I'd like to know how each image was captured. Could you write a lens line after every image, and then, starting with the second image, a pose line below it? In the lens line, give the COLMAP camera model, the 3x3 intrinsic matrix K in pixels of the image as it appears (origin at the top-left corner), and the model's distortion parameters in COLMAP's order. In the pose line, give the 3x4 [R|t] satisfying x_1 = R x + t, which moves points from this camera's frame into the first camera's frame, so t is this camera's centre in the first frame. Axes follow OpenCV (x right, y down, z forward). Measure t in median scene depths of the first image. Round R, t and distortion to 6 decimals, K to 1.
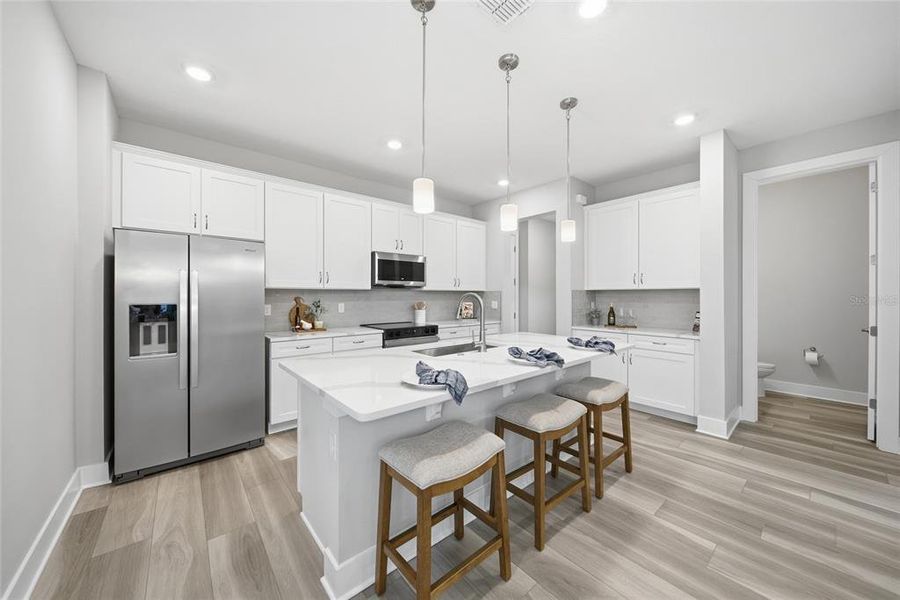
lens RADIAL K [[324.5, 0, 451.1], [0, 324.5, 295.9], [0, 0, 1]] dist [0.000717, -0.000056]
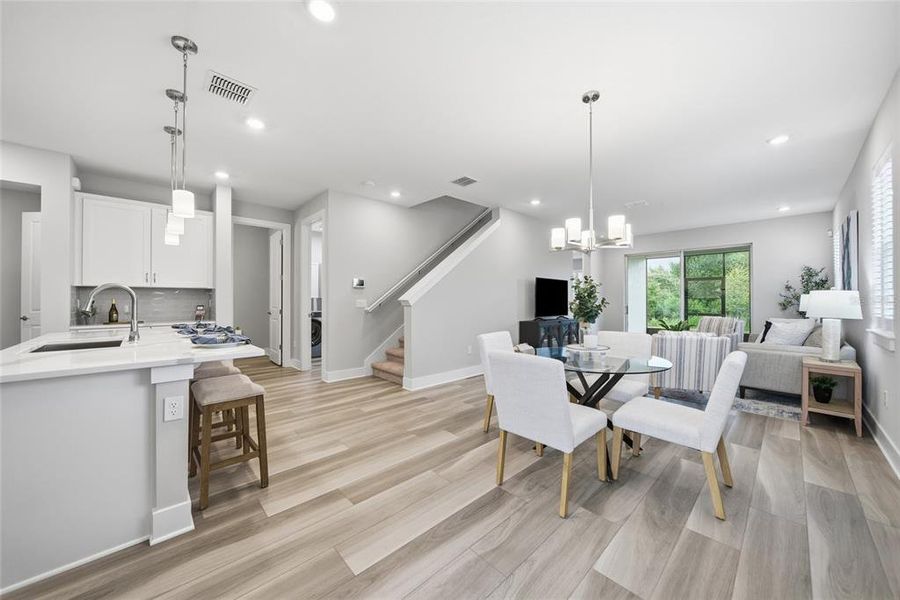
lens RADIAL K [[324.5, 0, 455.9], [0, 324.5, 297.1], [0, 0, 1]] dist [0.000717, -0.000056]
pose [[-0.060492, -0.008627, 0.998131, -0.592954], [-0.004757, 0.999954, 0.008355, -0.000268], [-0.998157, -0.004243, -0.060531, 0.011942]]
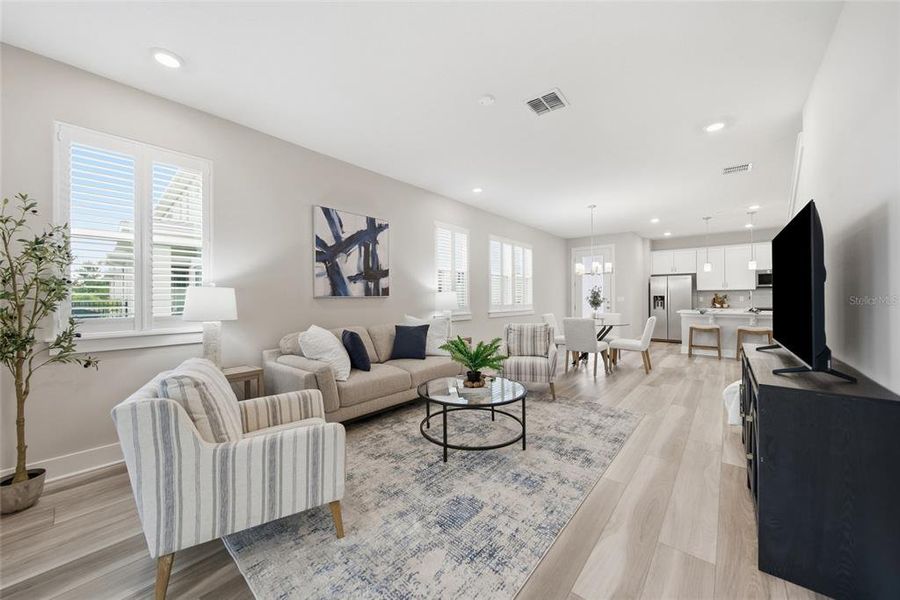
lens RADIAL K [[324.5, 0, 456.0], [0, 324.5, 297.6], [0, 0, 1]] dist [0.000717, -0.000056]
pose [[0.175260, -0.002375, -0.984519, 1.375187], [0.005651, 0.999983, -0.001406, 0.023048], [0.984506, -0.005317, 0.175271, -1.141320]]
